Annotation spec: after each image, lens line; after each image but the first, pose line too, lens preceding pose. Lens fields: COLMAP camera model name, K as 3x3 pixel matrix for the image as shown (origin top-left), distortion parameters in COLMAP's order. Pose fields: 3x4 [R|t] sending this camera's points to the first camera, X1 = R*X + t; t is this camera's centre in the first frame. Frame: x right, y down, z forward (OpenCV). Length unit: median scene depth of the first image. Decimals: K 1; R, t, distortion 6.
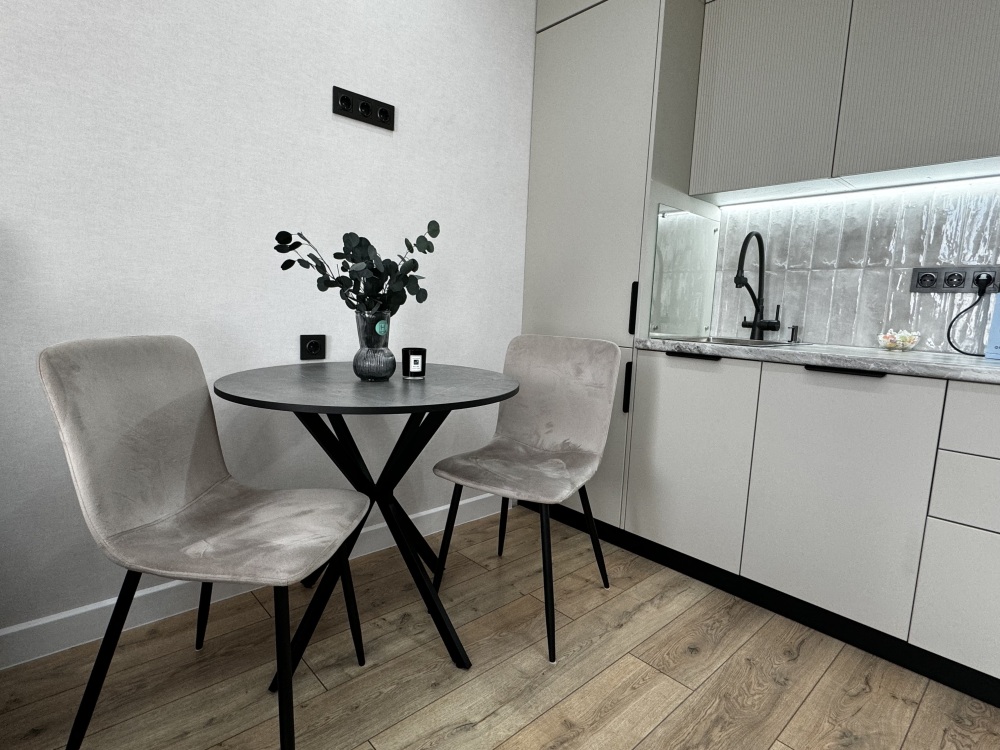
lens RADIAL K [[526.5, 0, 494.1], [0, 526.5, 377.4], [0, 0, 1]] dist [-0.001859, 0.000033]
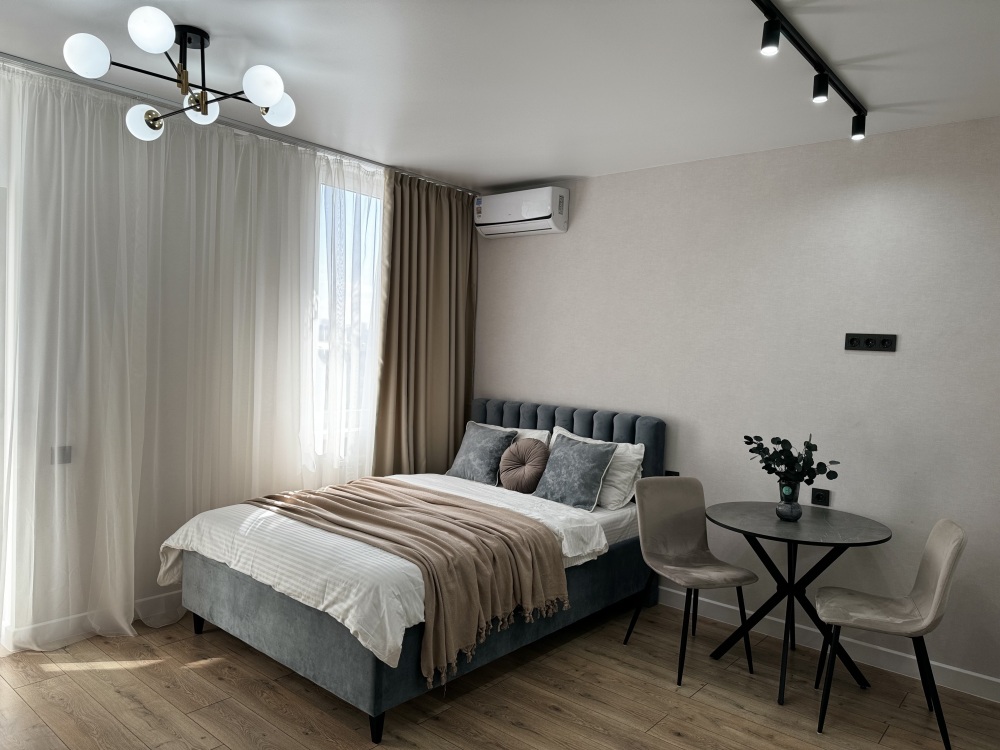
lens RADIAL K [[694.1, 0, 494.6], [0, 694.1, 367.3], [0, 0, 1]] dist [0.056307, -0.070453]
pose [[0.128489, -0.003066, -0.991706, 1.655607], [-0.167564, 0.985550, -0.024757, -0.232302], [0.977452, 0.169356, 0.126118, -0.271287]]
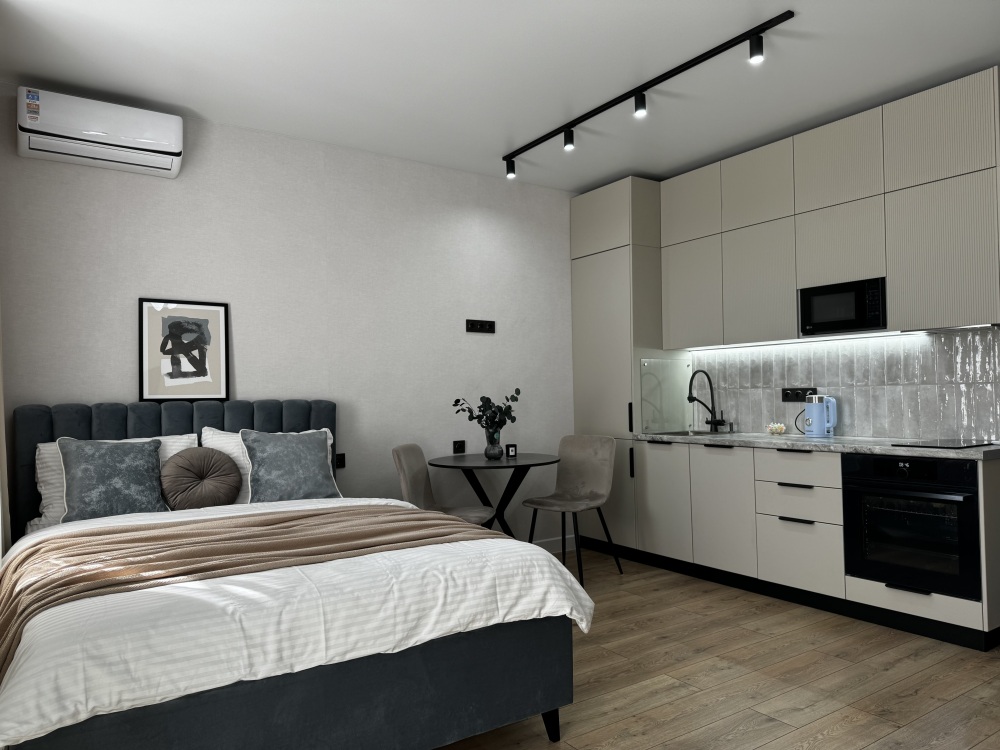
lens RADIAL K [[694.1, 0, 500.0], [0, 694.1, 376.1], [0, 0, 1]] dist [0.056307, -0.070453]
pose [[0.988625, -0.060705, -0.137604, 0.187635], [0.037344, 0.985352, -0.166393, 0.124381], [0.145689, 0.159361, 0.976411, -1.623974]]
